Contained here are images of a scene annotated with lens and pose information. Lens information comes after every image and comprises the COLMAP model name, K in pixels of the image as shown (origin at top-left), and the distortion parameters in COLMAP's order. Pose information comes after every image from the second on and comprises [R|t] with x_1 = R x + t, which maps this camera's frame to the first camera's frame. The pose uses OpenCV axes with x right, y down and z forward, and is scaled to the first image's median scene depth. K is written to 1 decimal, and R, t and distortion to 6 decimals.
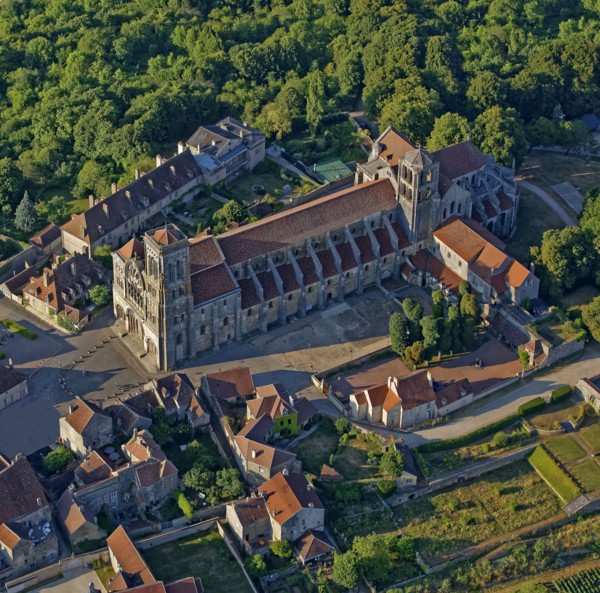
lens RADIAL K [[1528.8, 0, 300.0], [0, 1528.8, 296.5], [0, 0, 1]] dist [-0.194503, -0.486373]
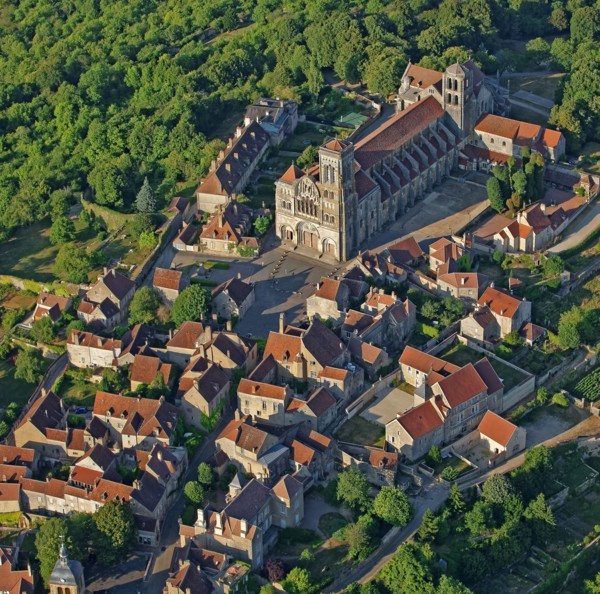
lens RADIAL K [[1528.8, 0, 300.0], [0, 1528.8, 297.0], [0, 0, 1]] dist [-0.194503, -0.486373]
pose [[0.924095, -0.248753, 0.290120, -0.479390], [0.279243, 0.957794, -0.068221, 0.148347], [-0.260905, 0.144057, 0.954556, -0.174825]]
